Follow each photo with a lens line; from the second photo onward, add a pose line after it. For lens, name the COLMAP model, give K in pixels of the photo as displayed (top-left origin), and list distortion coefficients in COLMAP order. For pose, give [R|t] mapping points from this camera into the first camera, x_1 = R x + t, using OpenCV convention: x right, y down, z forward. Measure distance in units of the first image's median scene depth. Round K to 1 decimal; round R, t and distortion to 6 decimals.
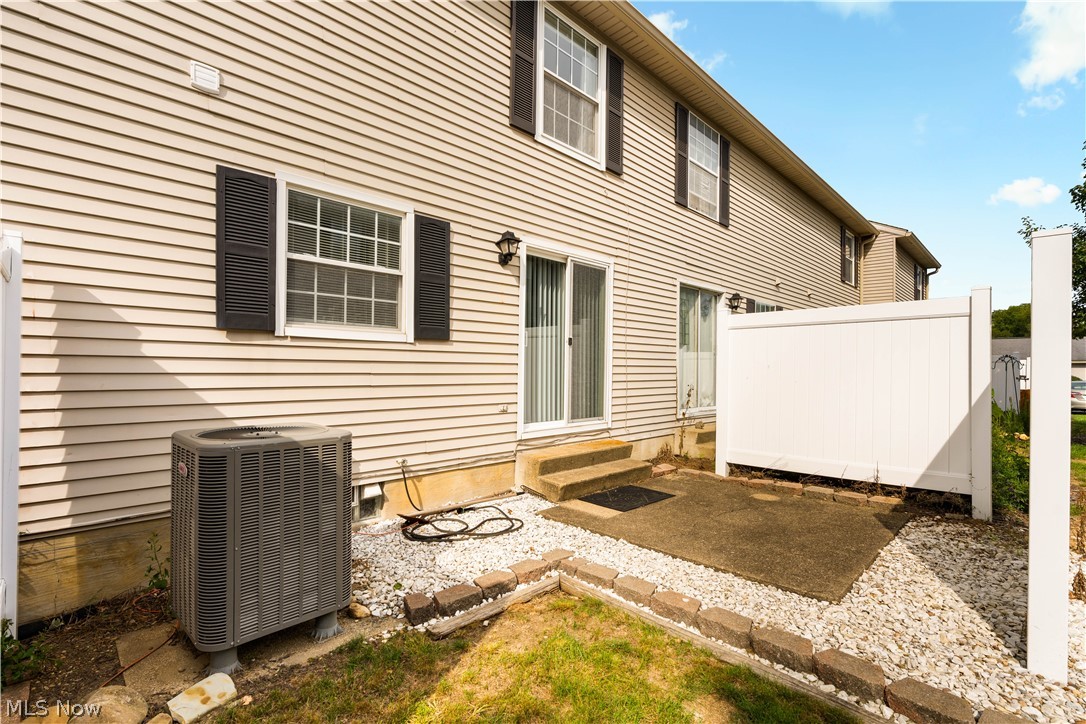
lens RADIAL K [[487.5, 0, 544.2], [0, 487.5, 366.1], [0, 0, 1]] dist [-0.003642, 0.002121]
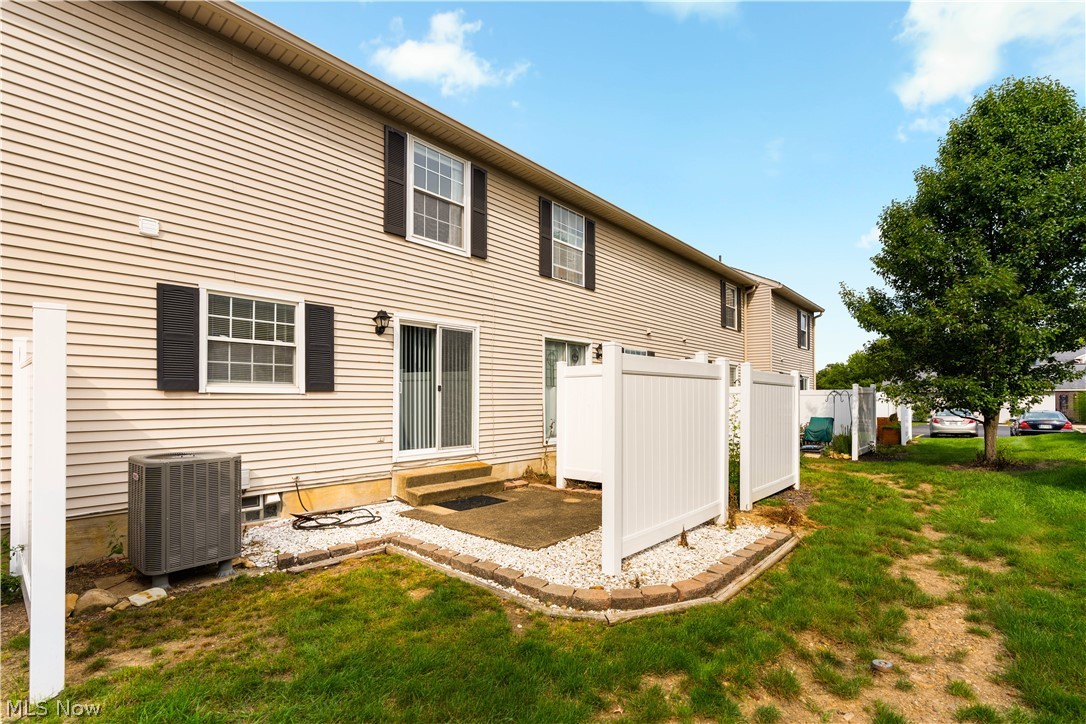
lens RADIAL K [[487.5, 0, 540.5], [0, 487.5, 392.8], [0, 0, 1]] dist [-0.003642, 0.002121]
pose [[0.997888, -0.008270, 0.064434, 0.327430], [0.008792, 0.999931, -0.007816, -0.034039], [-0.064365, 0.008366, 0.997891, -0.460042]]
